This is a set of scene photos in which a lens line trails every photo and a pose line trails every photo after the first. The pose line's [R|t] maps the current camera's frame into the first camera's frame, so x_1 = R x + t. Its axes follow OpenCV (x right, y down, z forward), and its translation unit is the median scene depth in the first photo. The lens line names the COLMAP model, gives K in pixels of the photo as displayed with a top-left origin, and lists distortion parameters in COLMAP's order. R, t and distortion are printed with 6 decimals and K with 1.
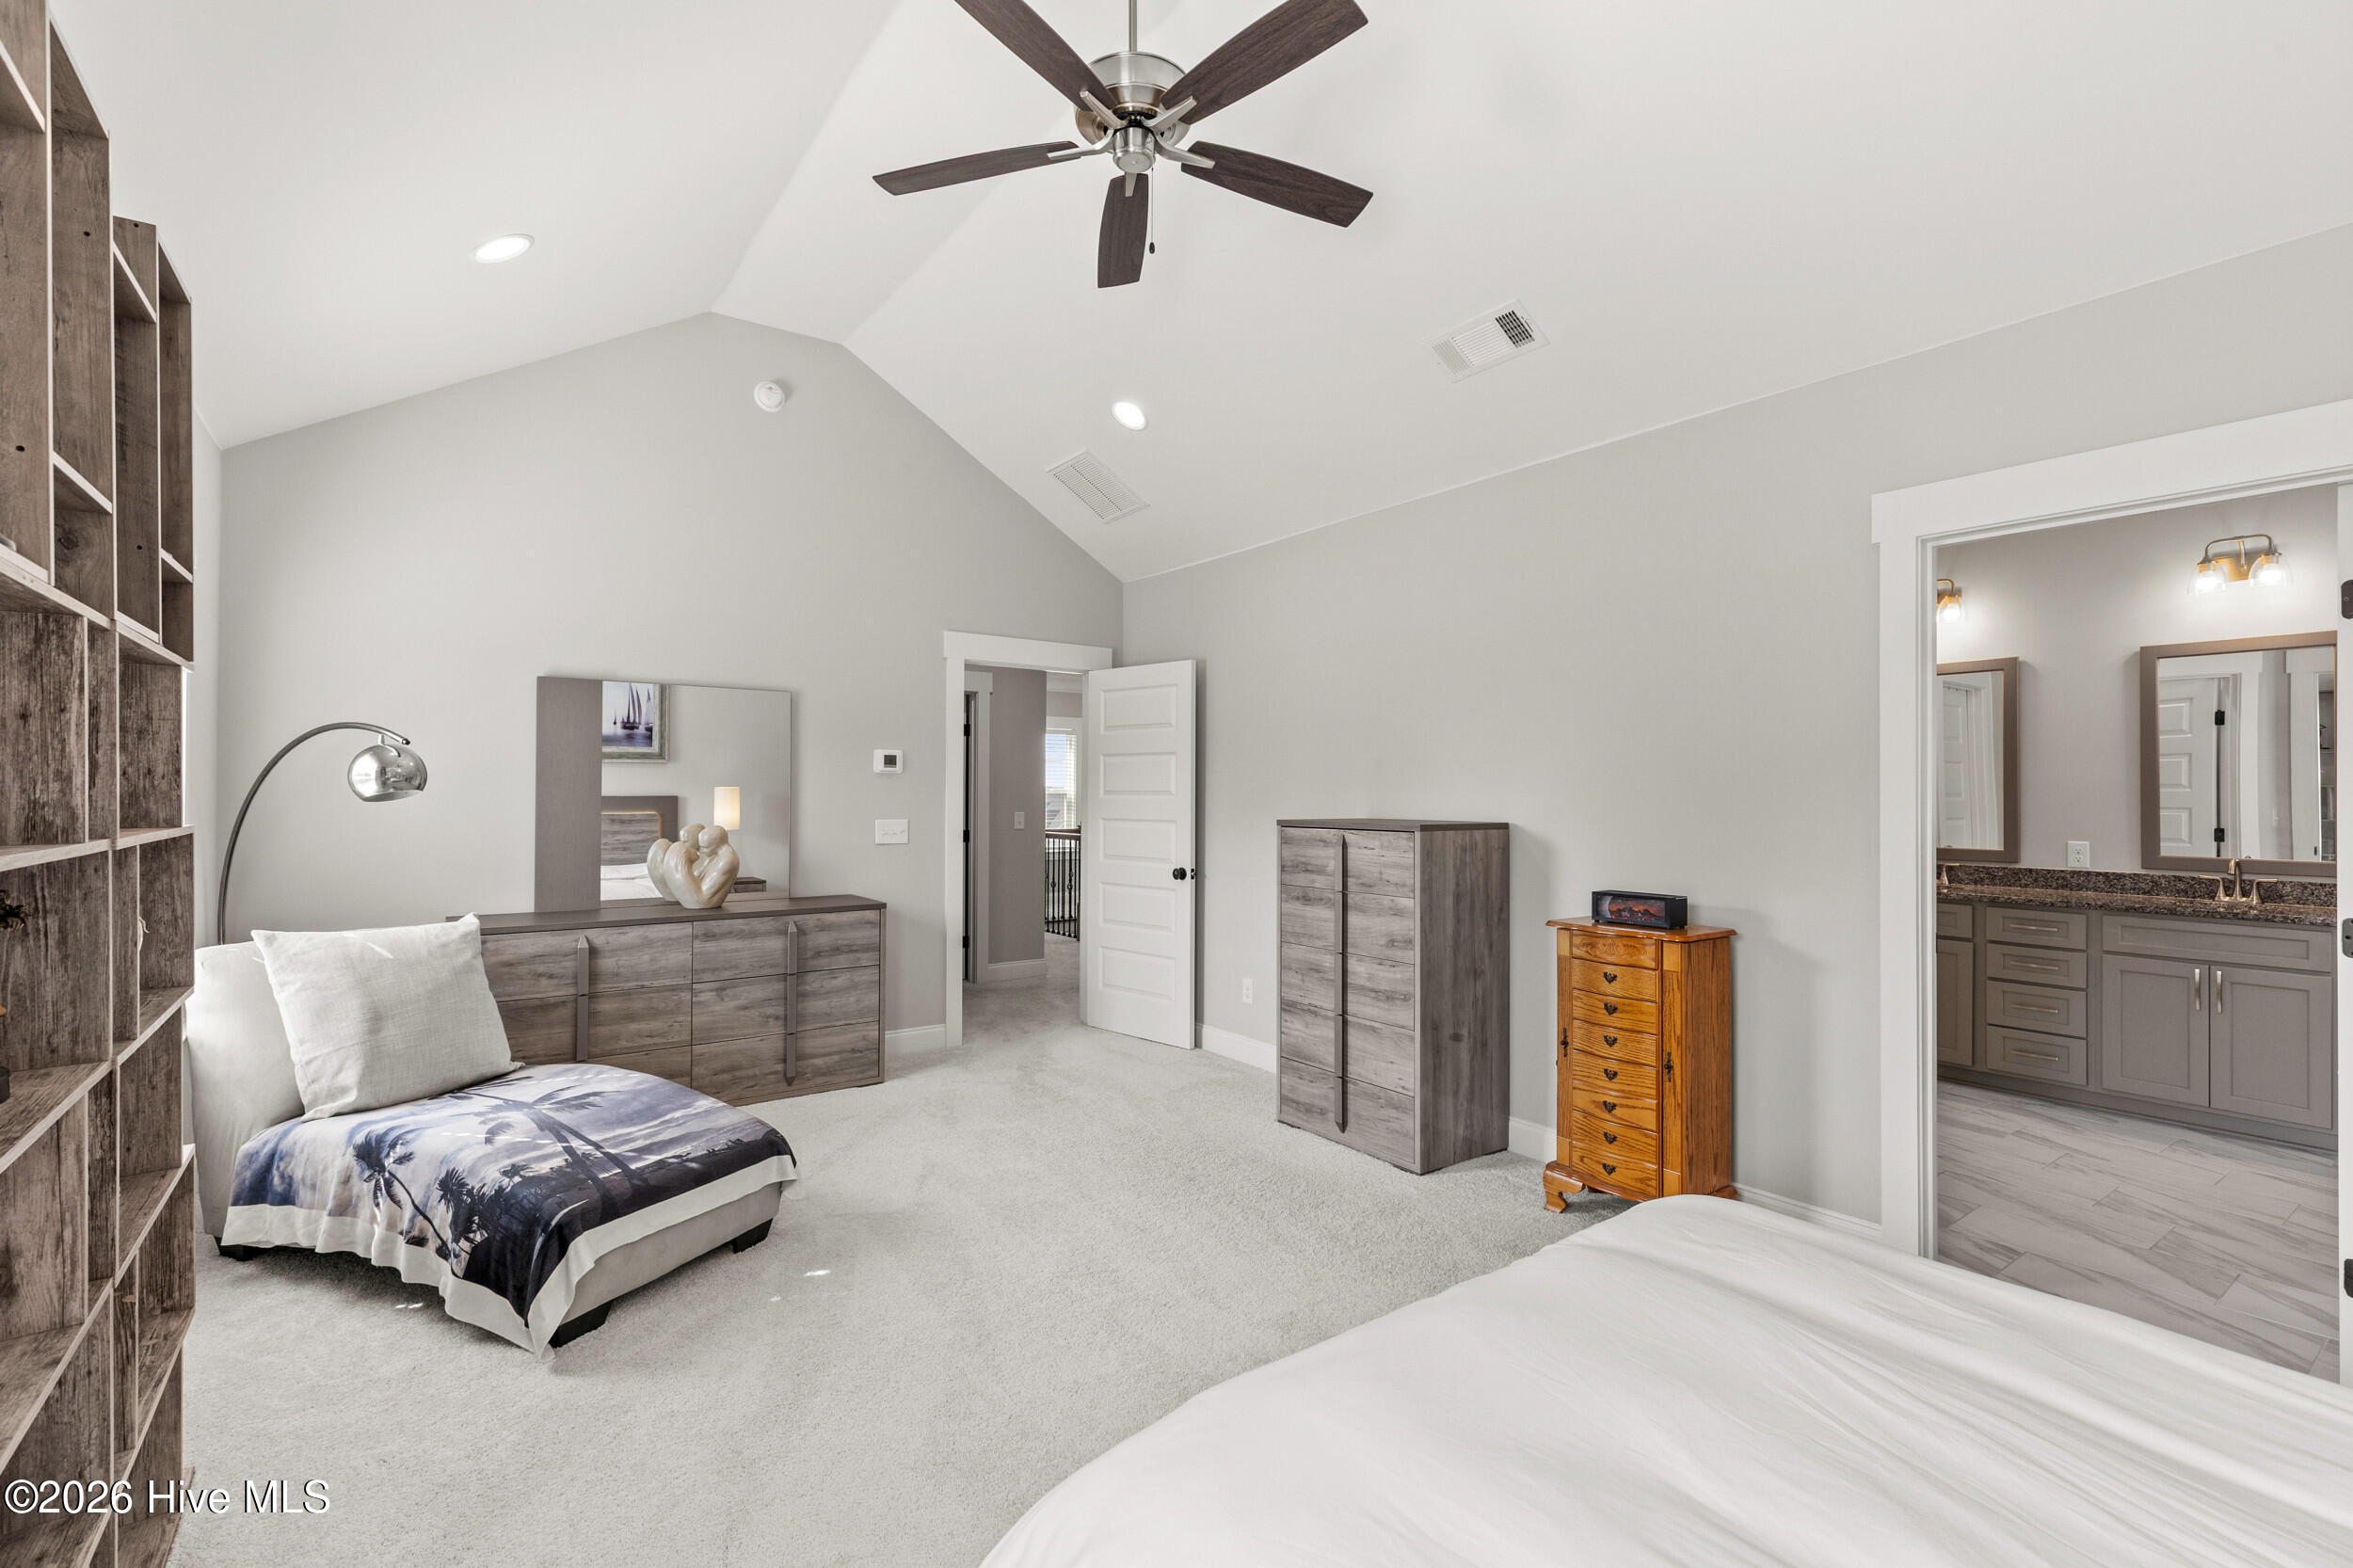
lens RADIAL K [[1057.7, 0, 1185.3], [0, 1057.7, 779.6], [0, 0, 1]] dist [0.005088, 0.000086]
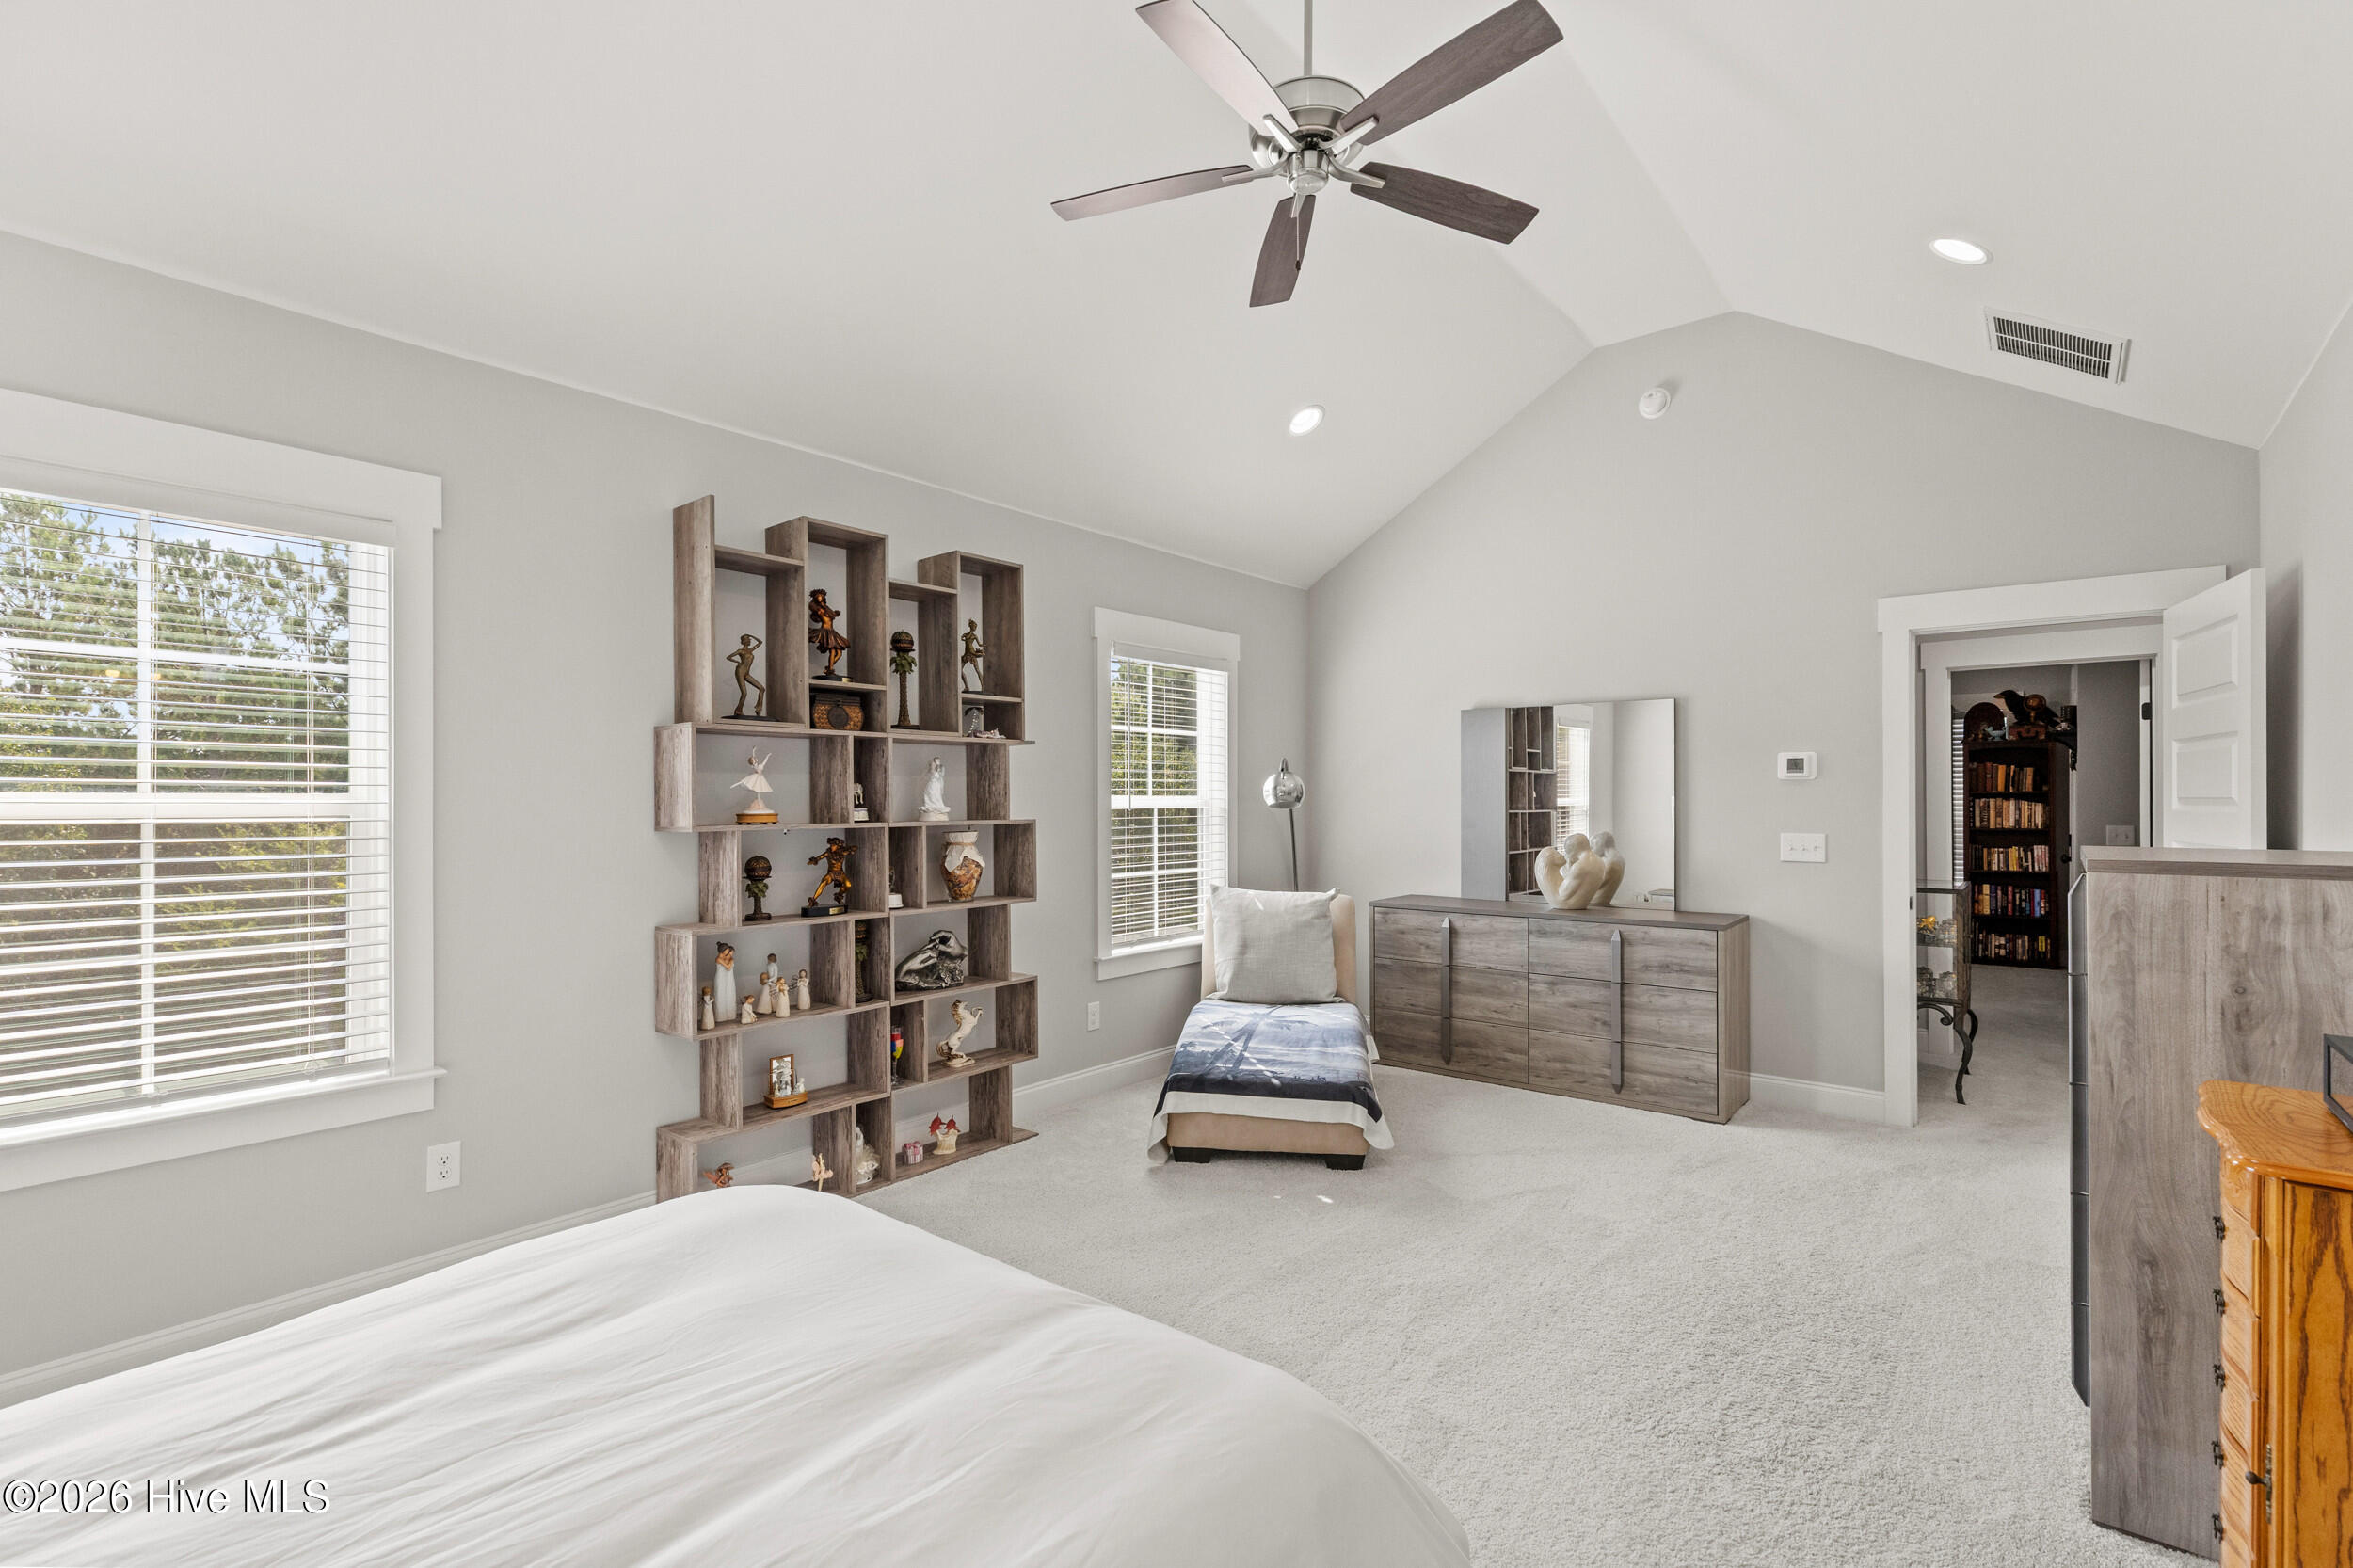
lens RADIAL K [[1057.7, 0, 1165.7], [0, 1057.7, 796.6], [0, 0, 1]] dist [0.005088, 0.000086]
pose [[0.245862, -0.007203, -0.969278, 0.516948], [0.013000, 0.999907, -0.004133, 0.005687], [0.969218, -0.011584, 0.245932, 0.351097]]
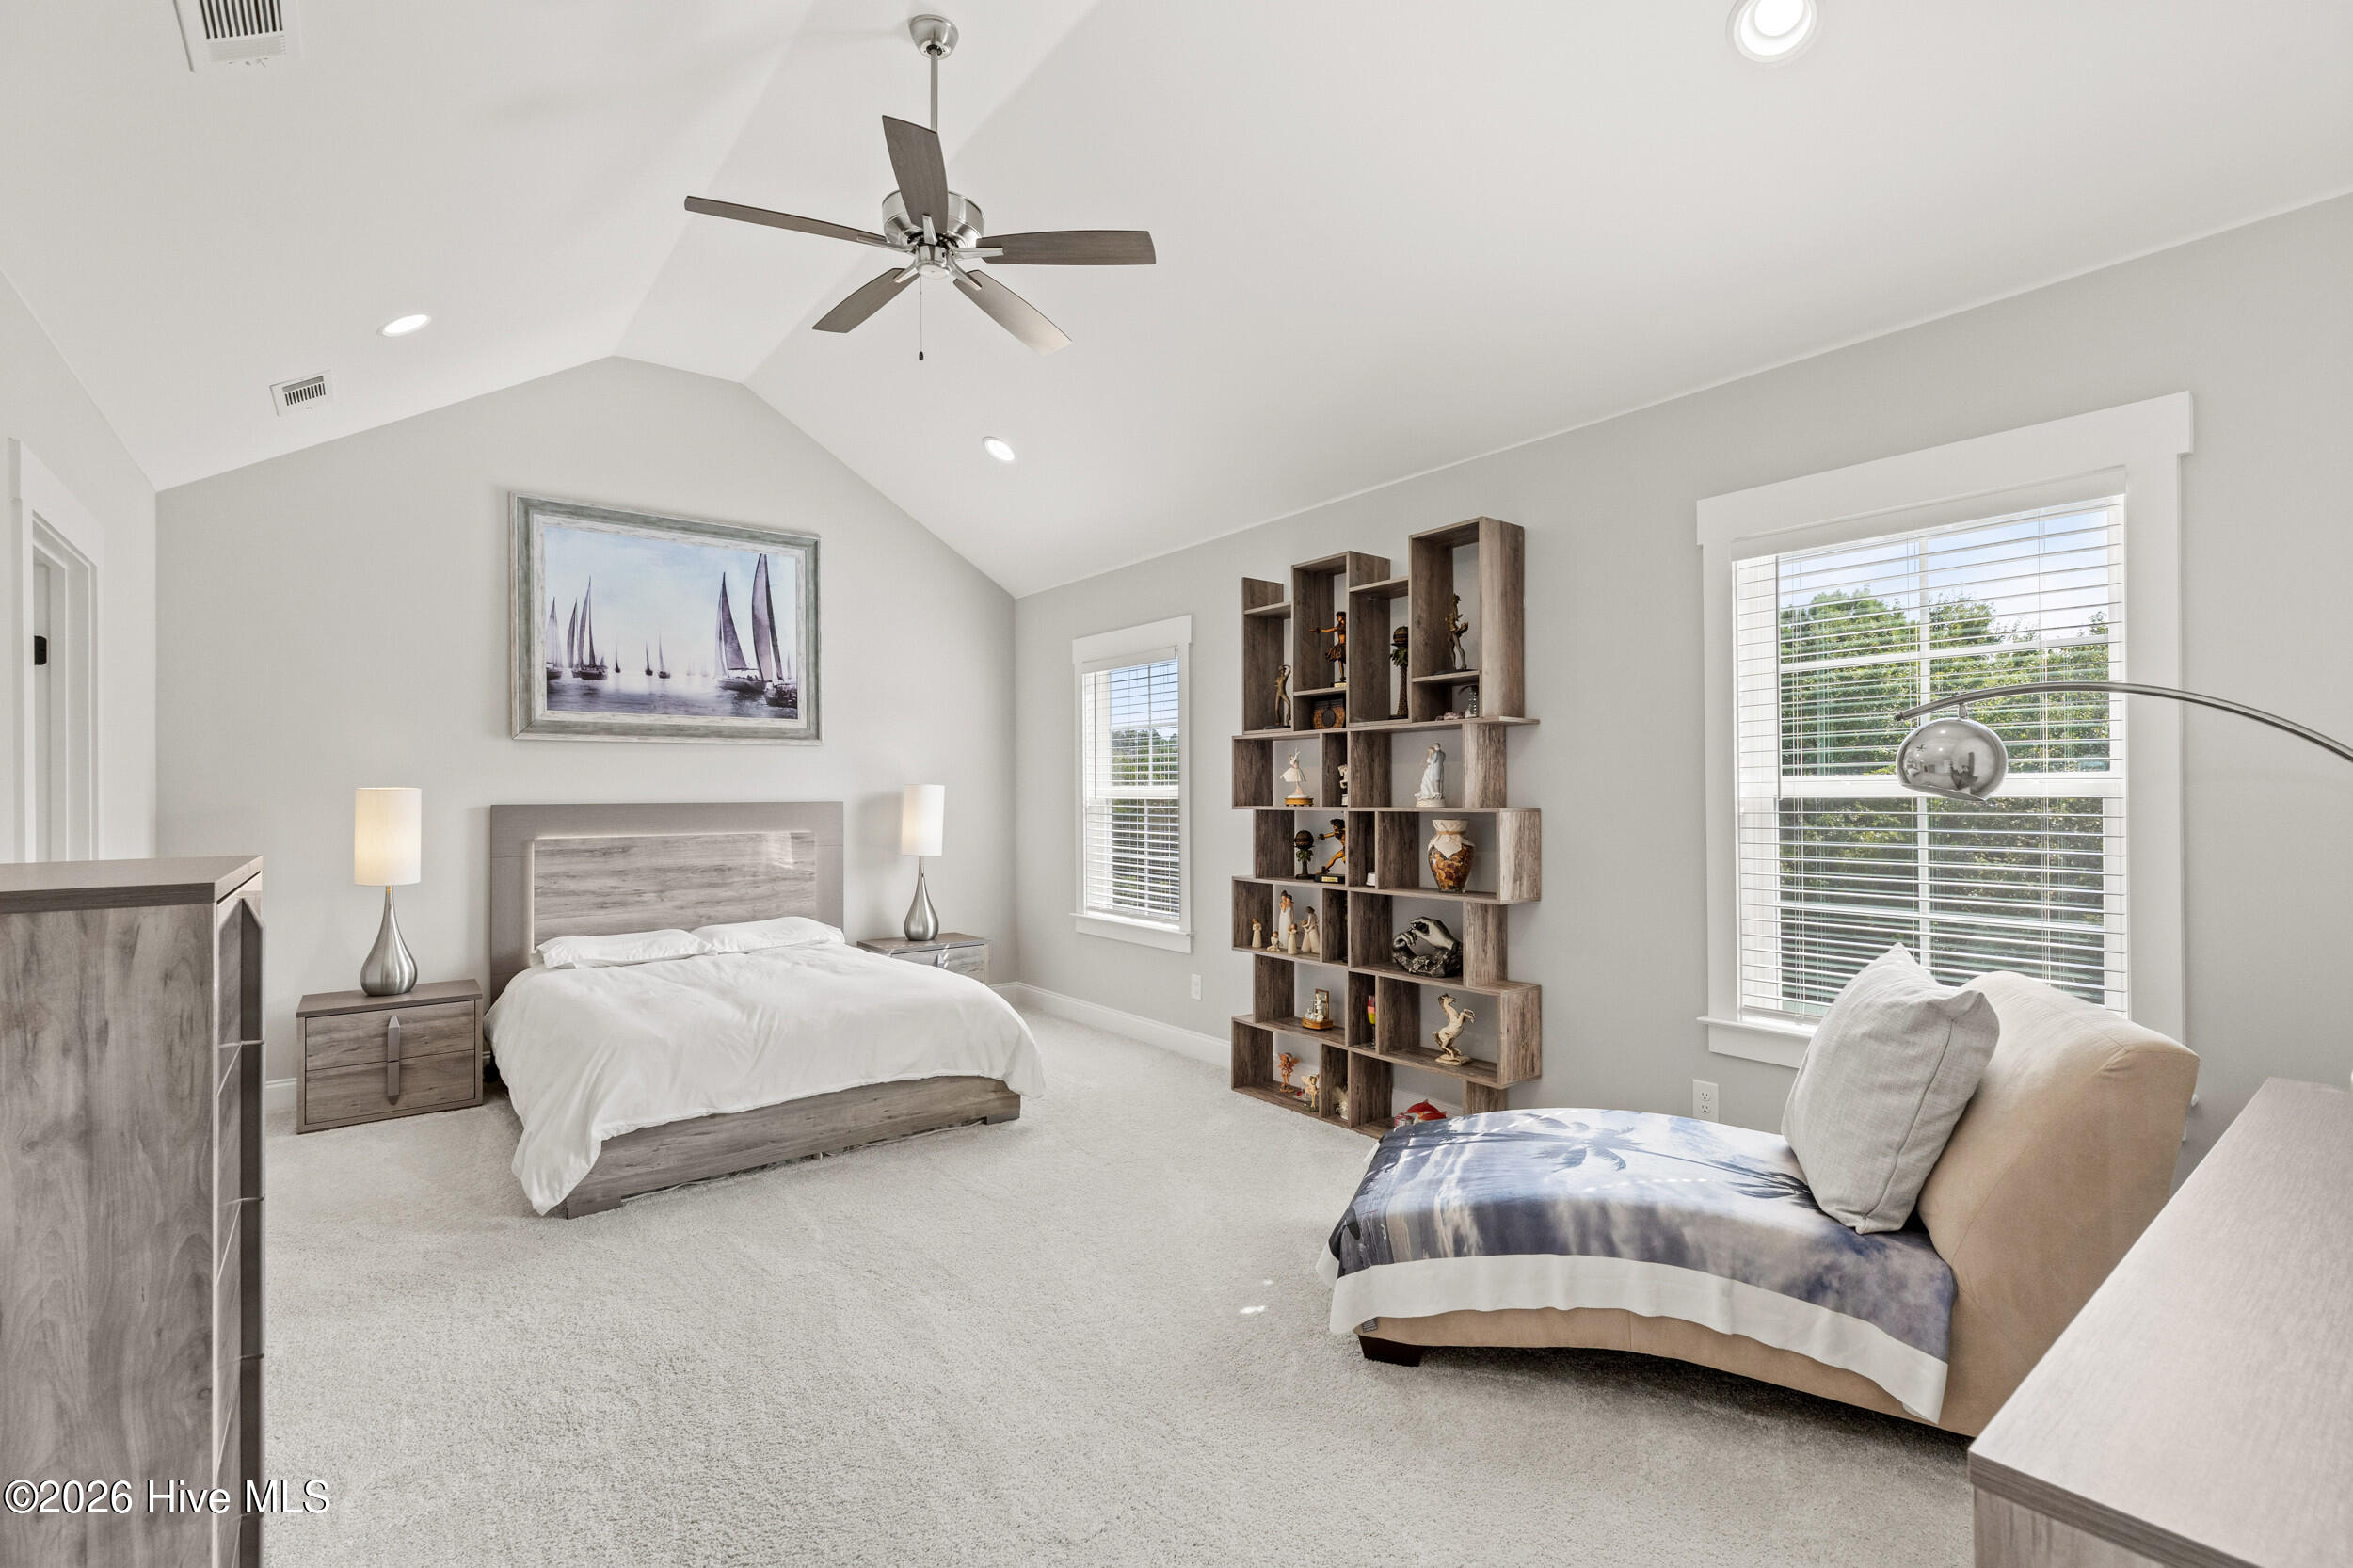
lens RADIAL K [[1057.7, 0, 1153.9], [0, 1057.7, 793.6], [0, 0, 1]] dist [0.005088, 0.000086]
pose [[-0.999829, 0.008701, -0.016319, -0.164012], [0.008800, 0.999943, -0.006002, 0.012024], [0.016266, -0.006145, -0.999849, 1.286291]]
